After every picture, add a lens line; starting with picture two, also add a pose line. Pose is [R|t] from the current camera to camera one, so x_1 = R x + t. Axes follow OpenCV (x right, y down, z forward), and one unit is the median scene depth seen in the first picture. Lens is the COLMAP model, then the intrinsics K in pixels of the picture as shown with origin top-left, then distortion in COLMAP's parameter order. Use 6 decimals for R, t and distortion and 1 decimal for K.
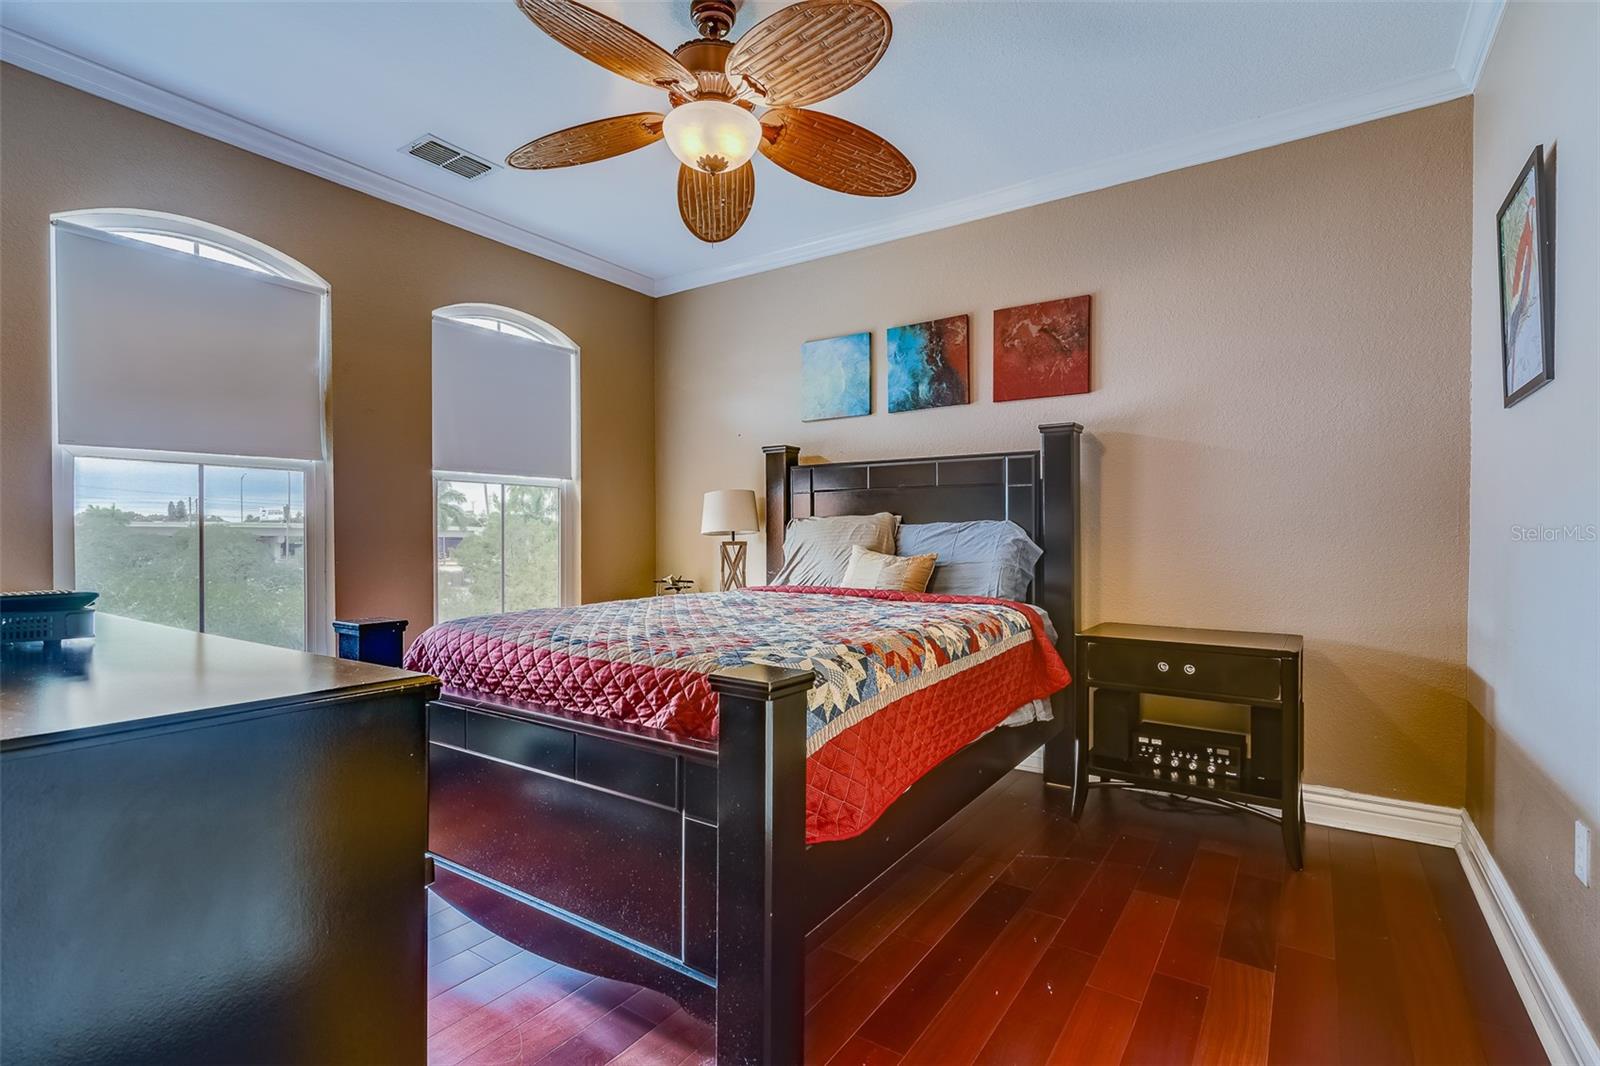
lens RADIAL K [[759.1, 0, 775.1], [0, 759.1, 530.1], [0, 0, 1]] dist [0.003364, 0.000541]
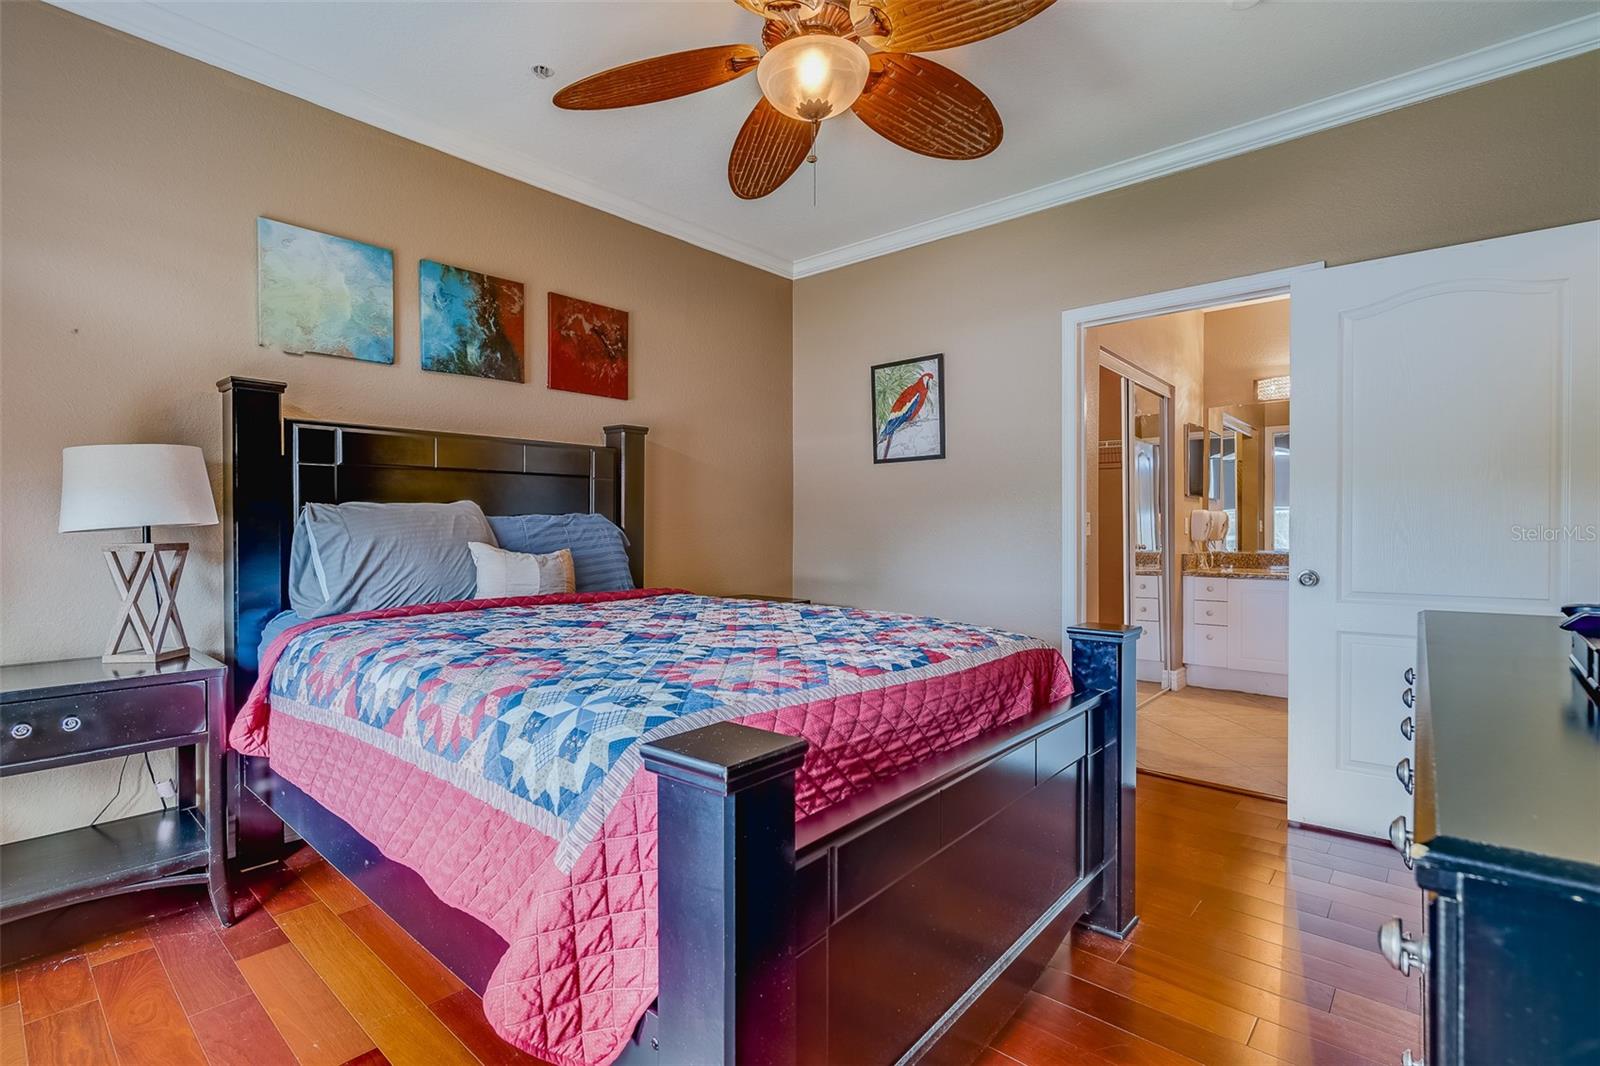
lens RADIAL K [[738.5, 0, 783.4], [0, 738.5, 544.6], [0, 0, 1]] dist [-0.000442, 0.001414]
pose [[0.105960, -0.028462, 0.993963, -0.591709], [0.001852, 0.999594, 0.028425, 0.000827], [-0.994369, -0.001171, 0.105969, 0.598482]]
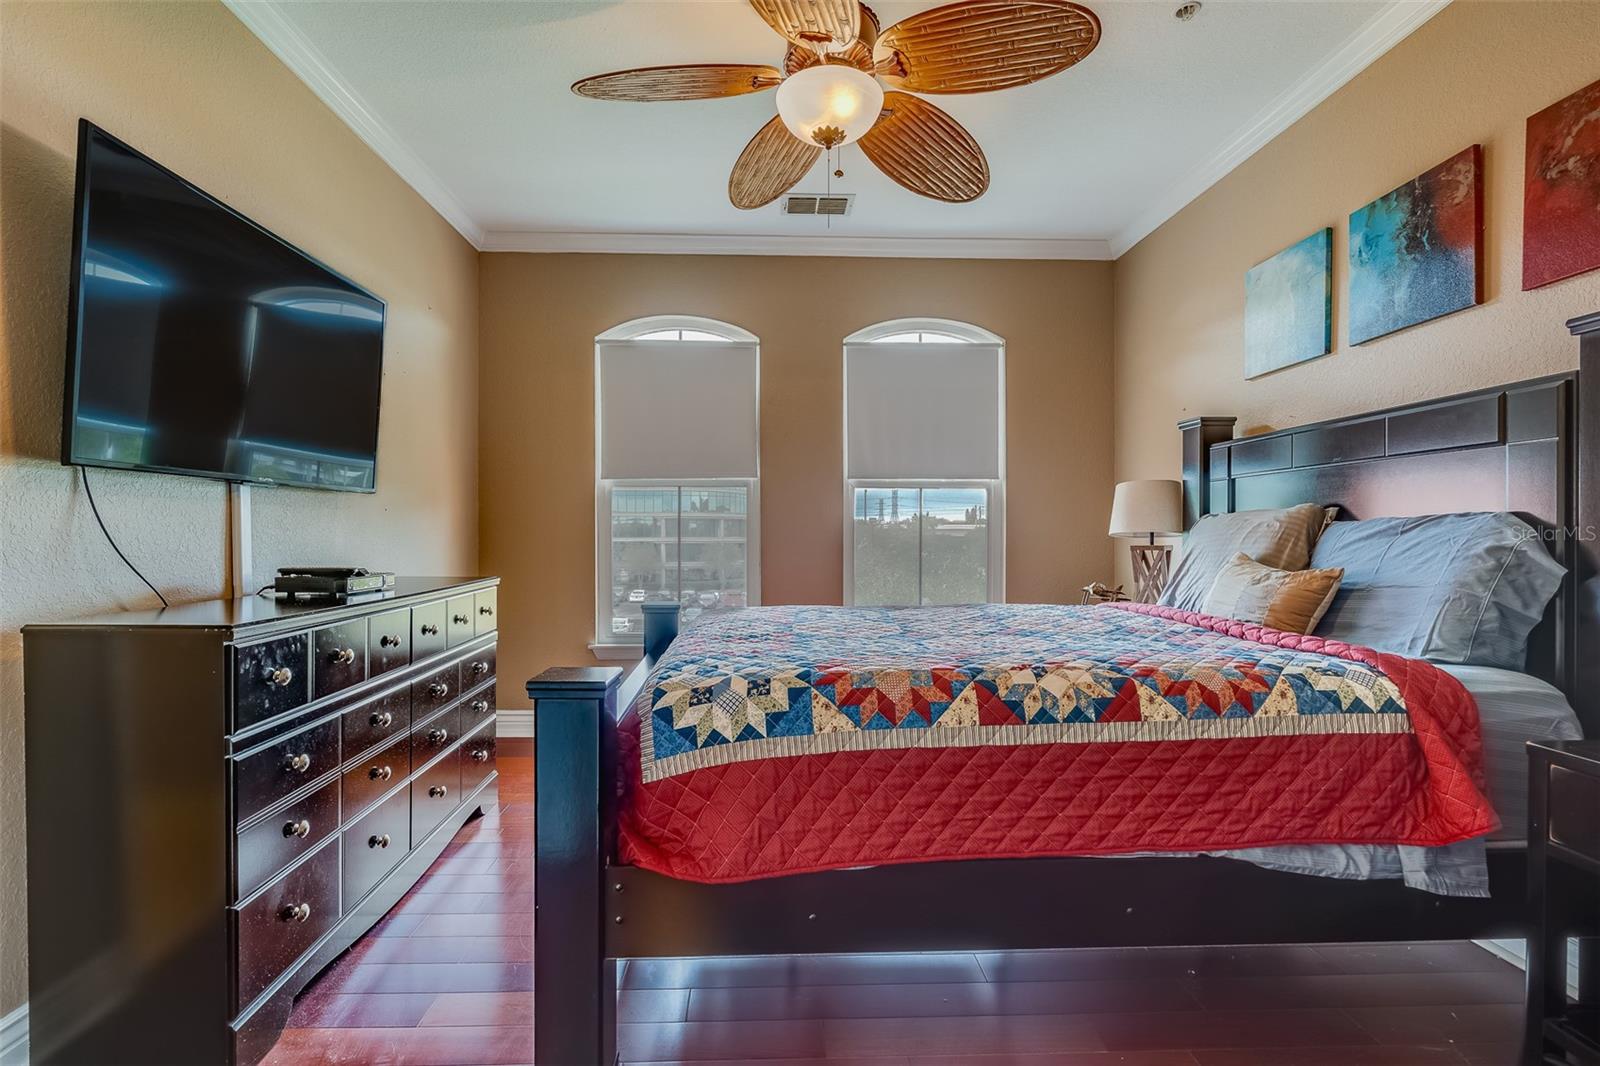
lens RADIAL K [[738.5, 0, 783.4], [0, 738.5, 544.6], [0, 0, 1]] dist [-0.000442, 0.001414]
pose [[0.604116, 0.011064, -0.796820, 0.381248], [0.003363, 0.999859, 0.016432, 0.000343], [0.796889, -0.012607, 0.603994, 0.258893]]
